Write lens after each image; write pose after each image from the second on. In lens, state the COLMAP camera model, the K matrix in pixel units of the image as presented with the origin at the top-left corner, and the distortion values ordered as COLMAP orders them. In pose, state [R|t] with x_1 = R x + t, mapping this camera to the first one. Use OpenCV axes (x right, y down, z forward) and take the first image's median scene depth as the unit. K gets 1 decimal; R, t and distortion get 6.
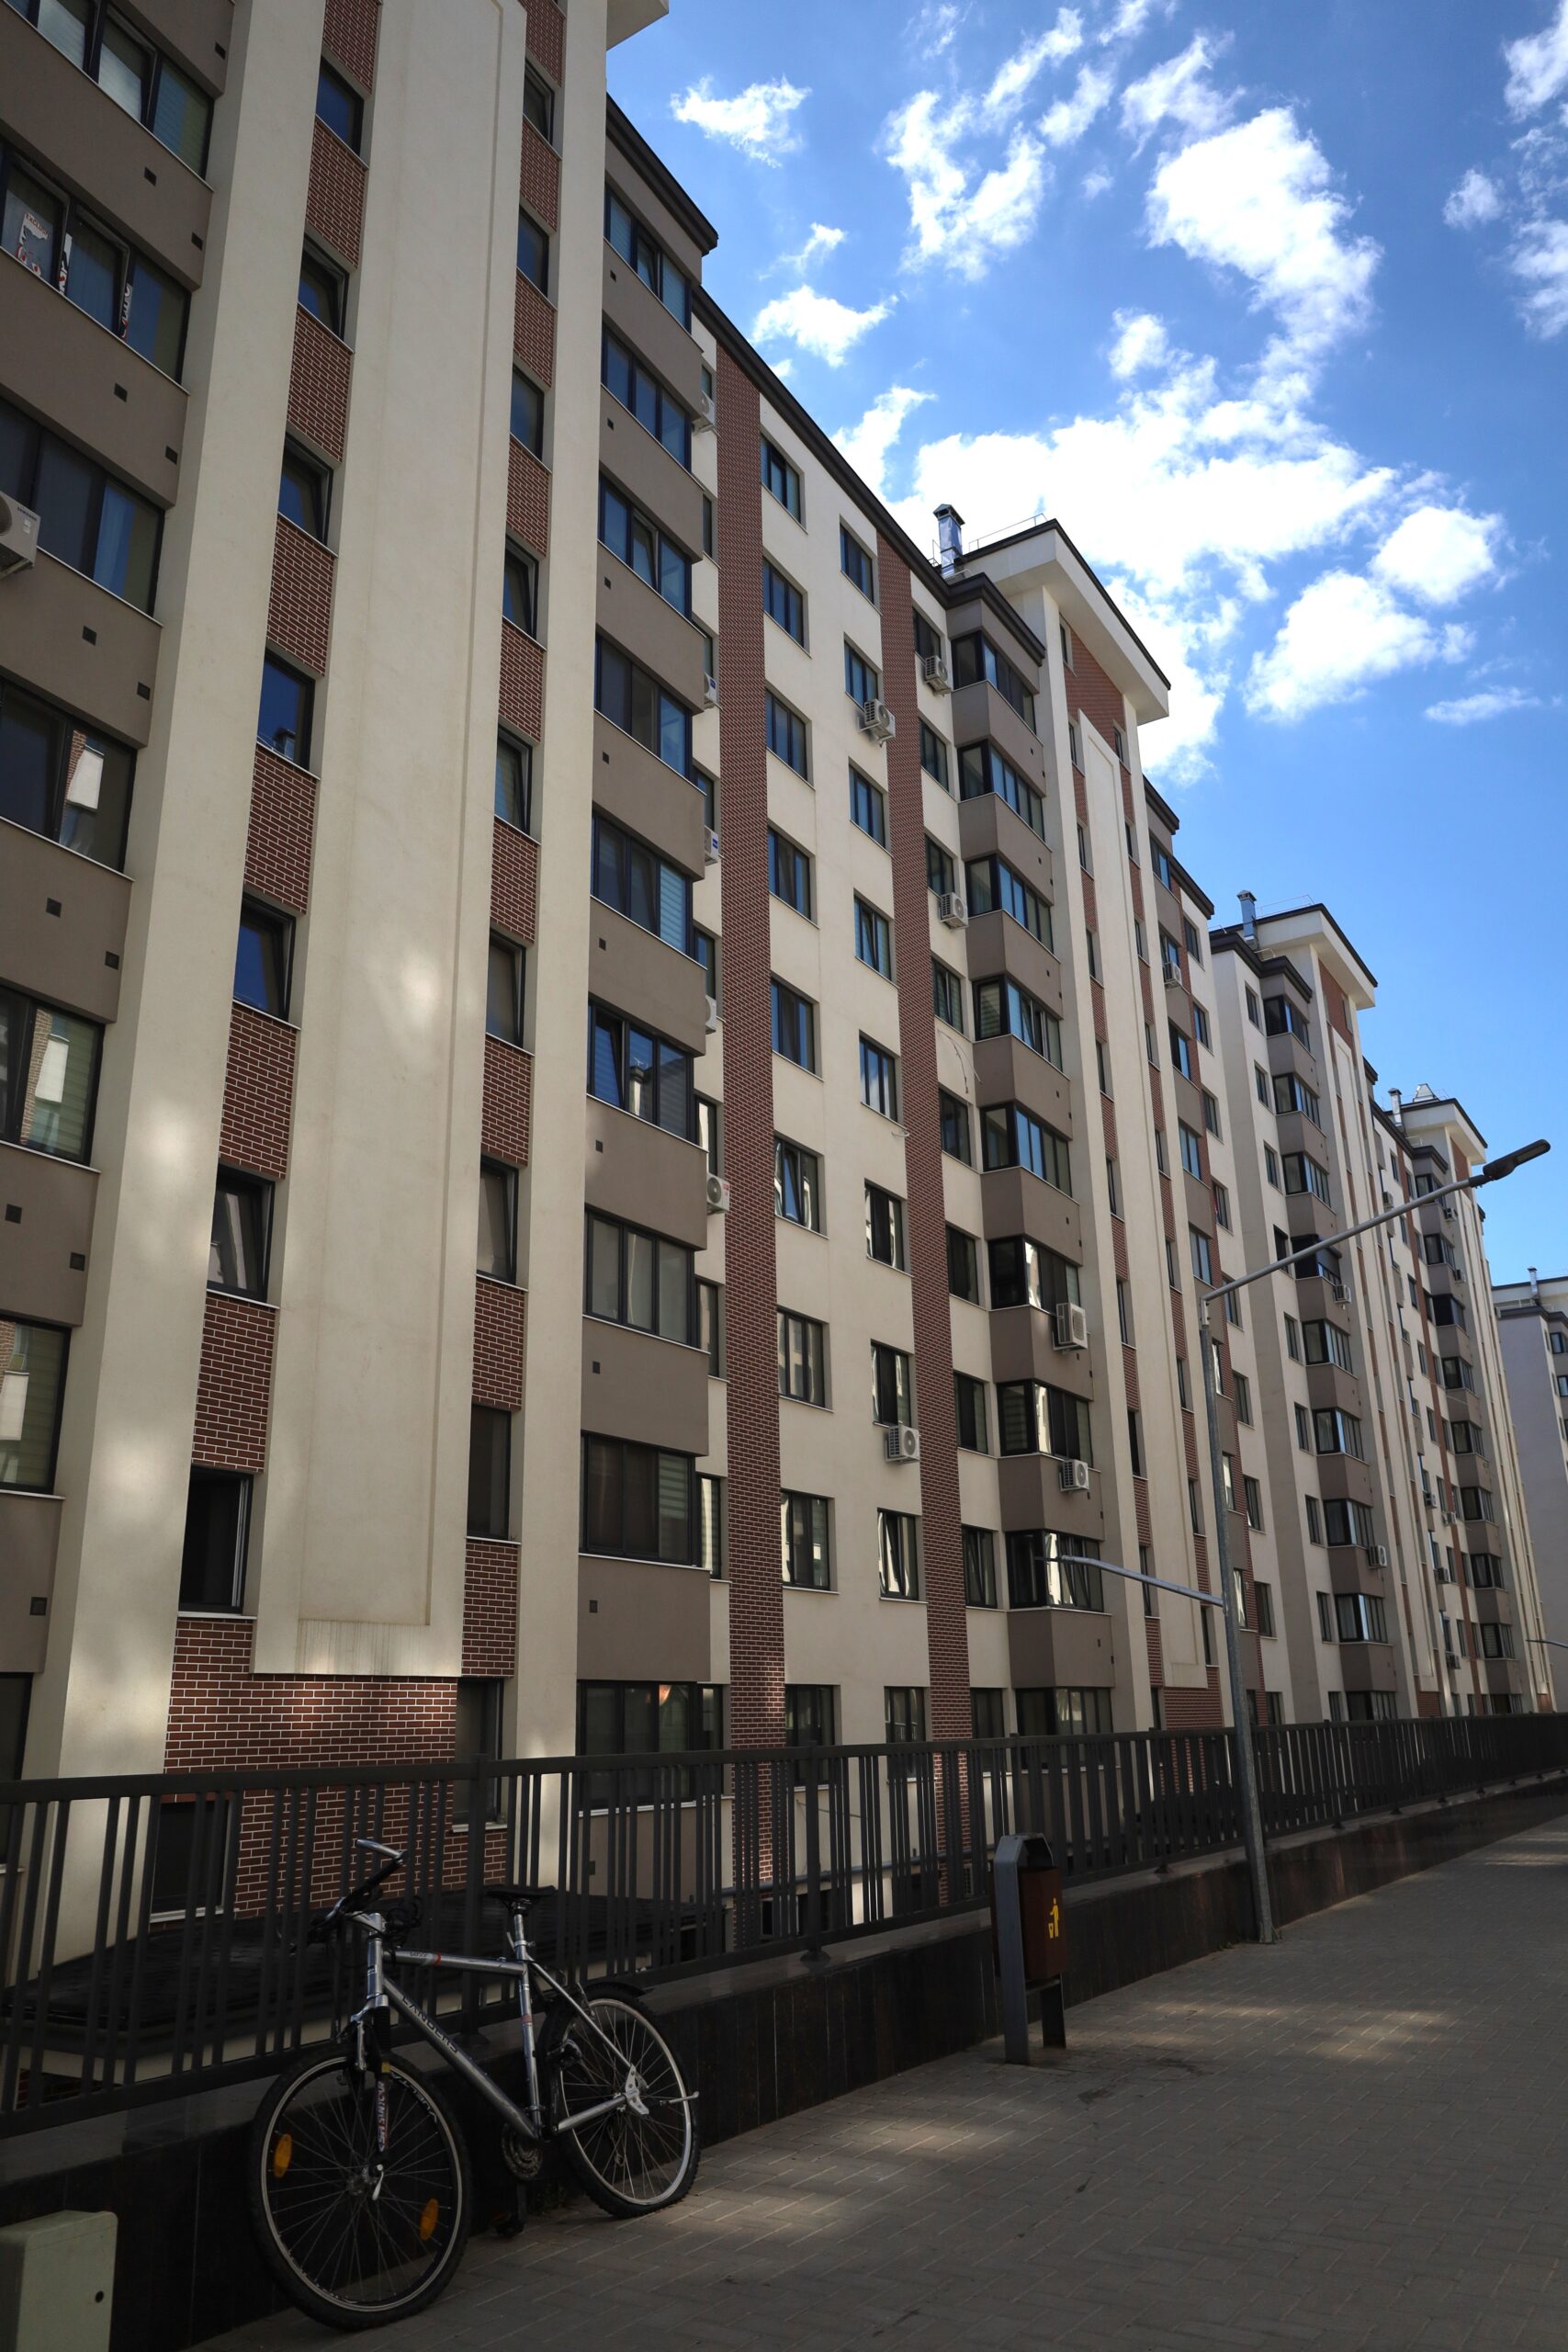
lens RADIAL K [[1661.9, 0, 784.0], [0, 1661.9, 1176.0], [0, 0, 1]] dist [-0.020938, 0.005894]
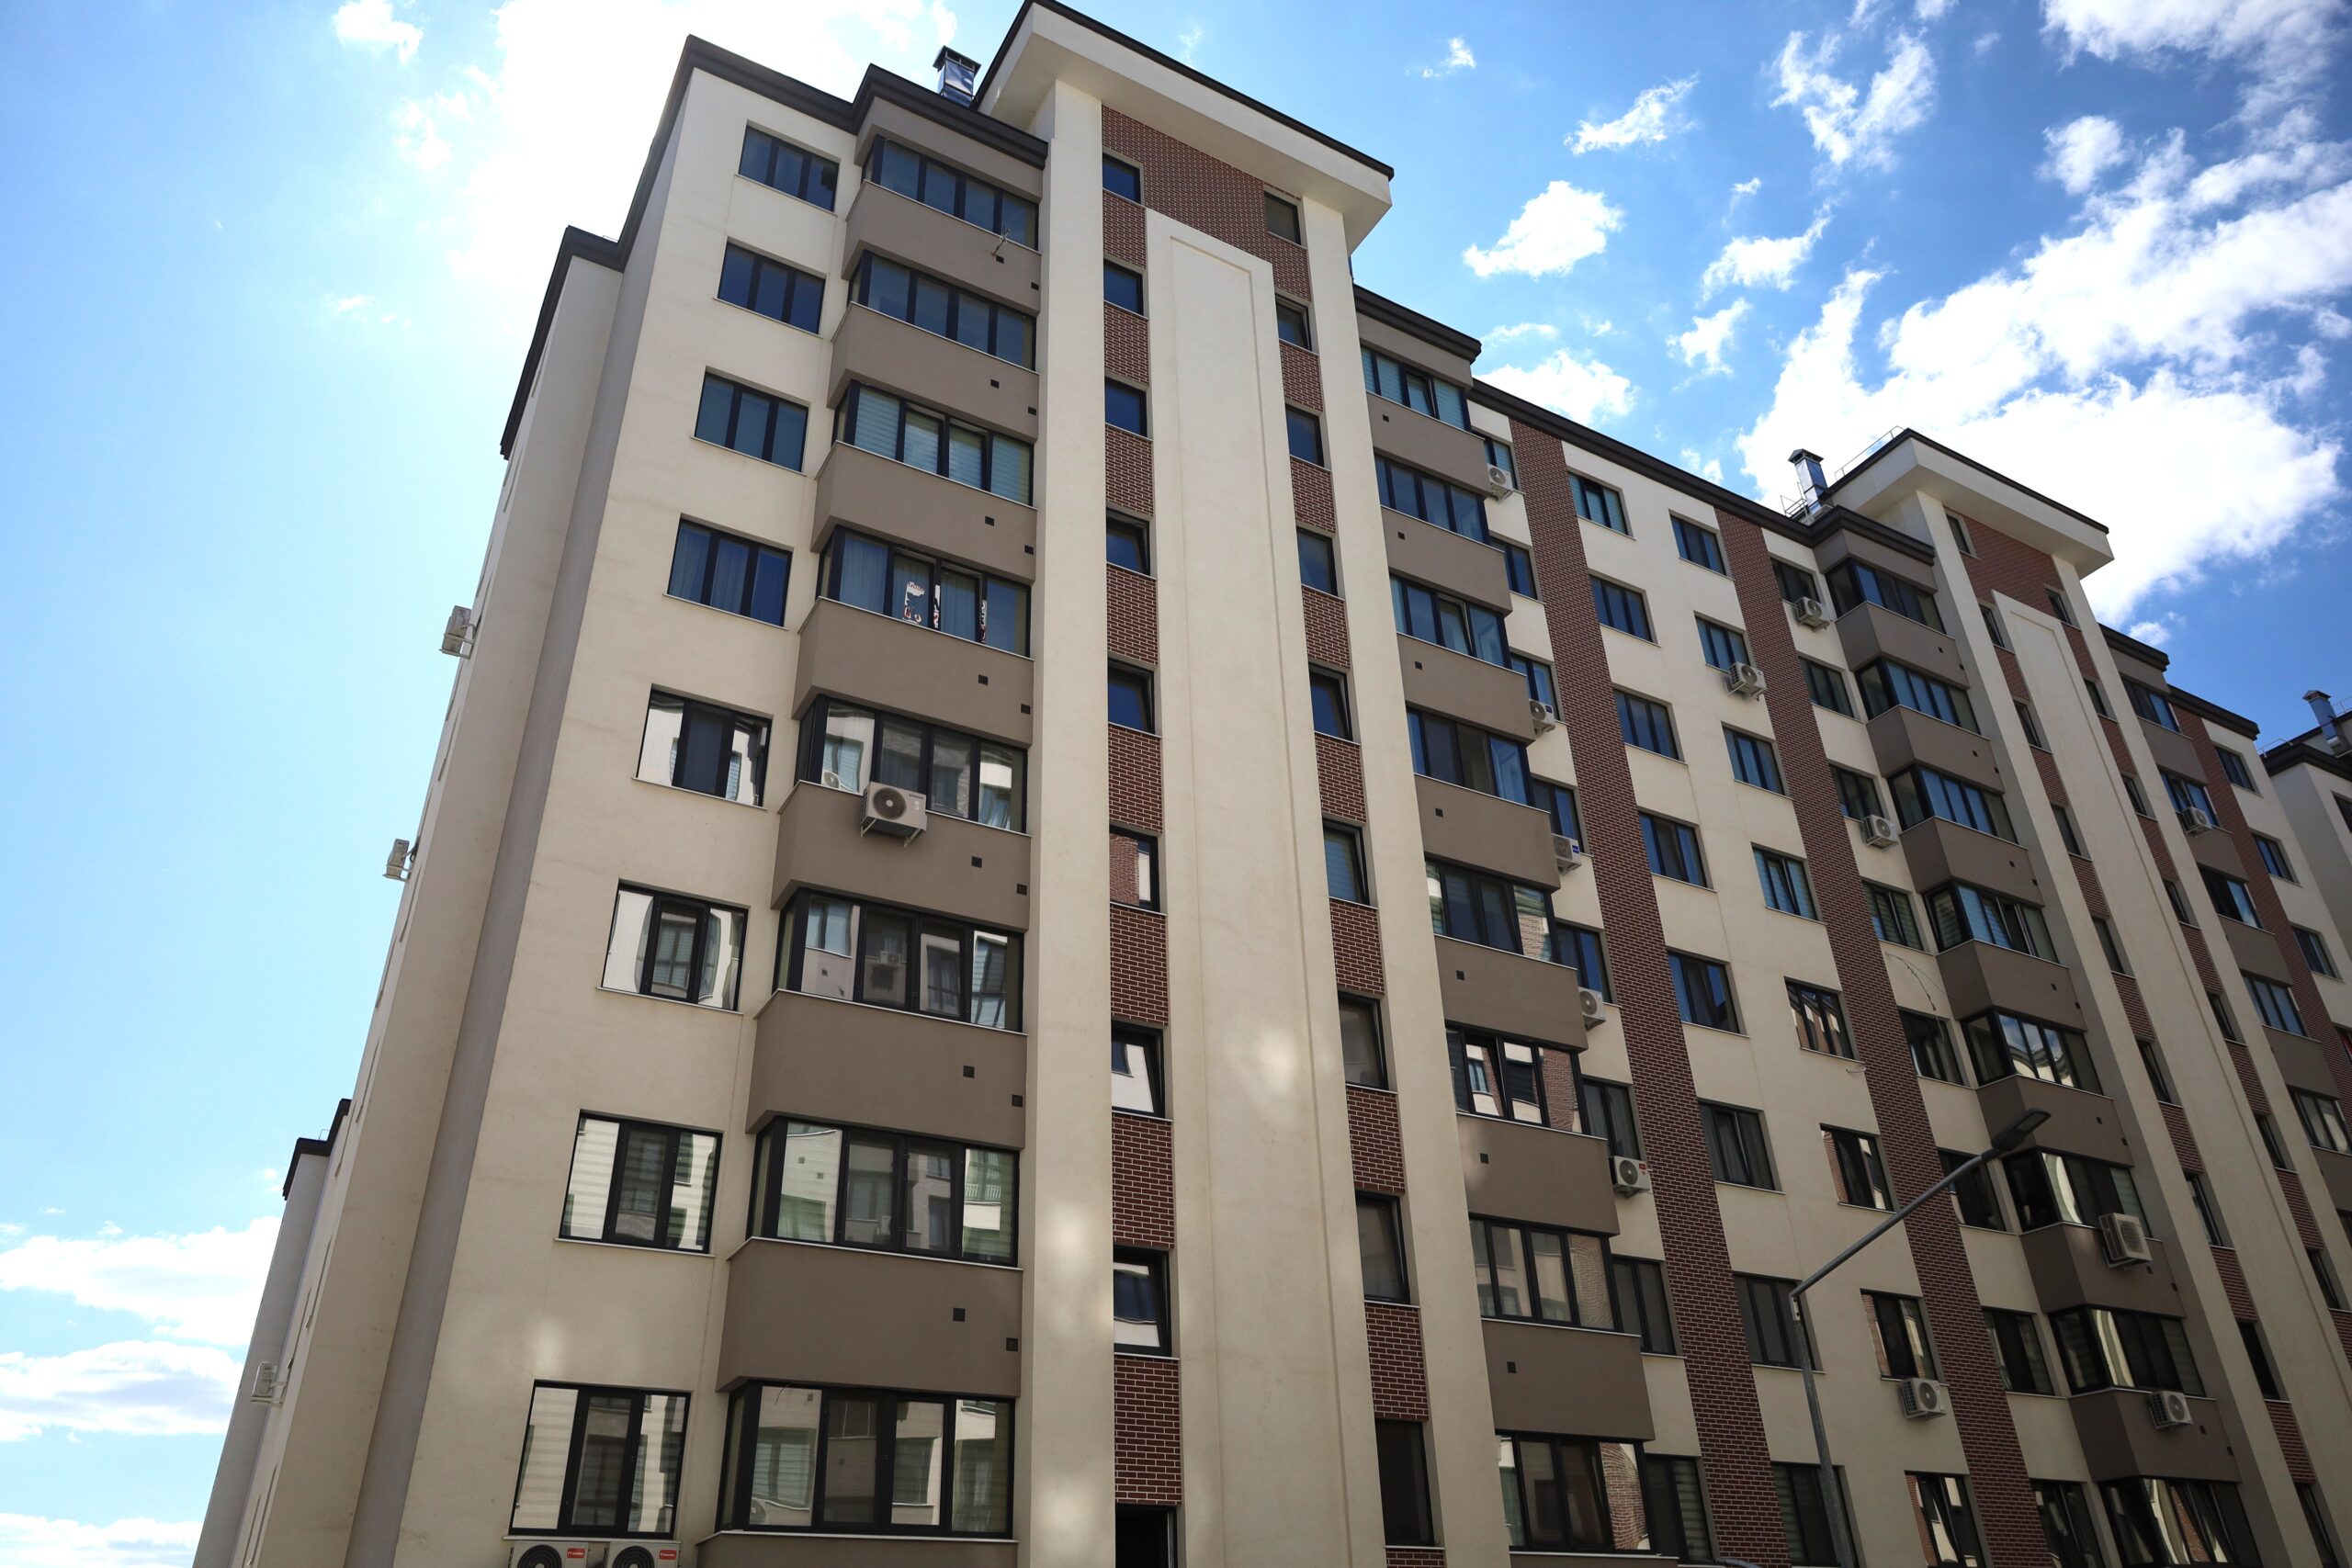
lens RADIAL K [[1597.4, 0, 1176.0], [0, 1597.4, 784.0], [0, 0, 1]] dist [-0.017466, 0.000027]
pose [[0.883031, -0.248267, -0.398271, 0.184674], [0.157603, 0.956208, -0.246632, -0.025273], [0.442060, 0.155015, 0.883489, -0.072951]]
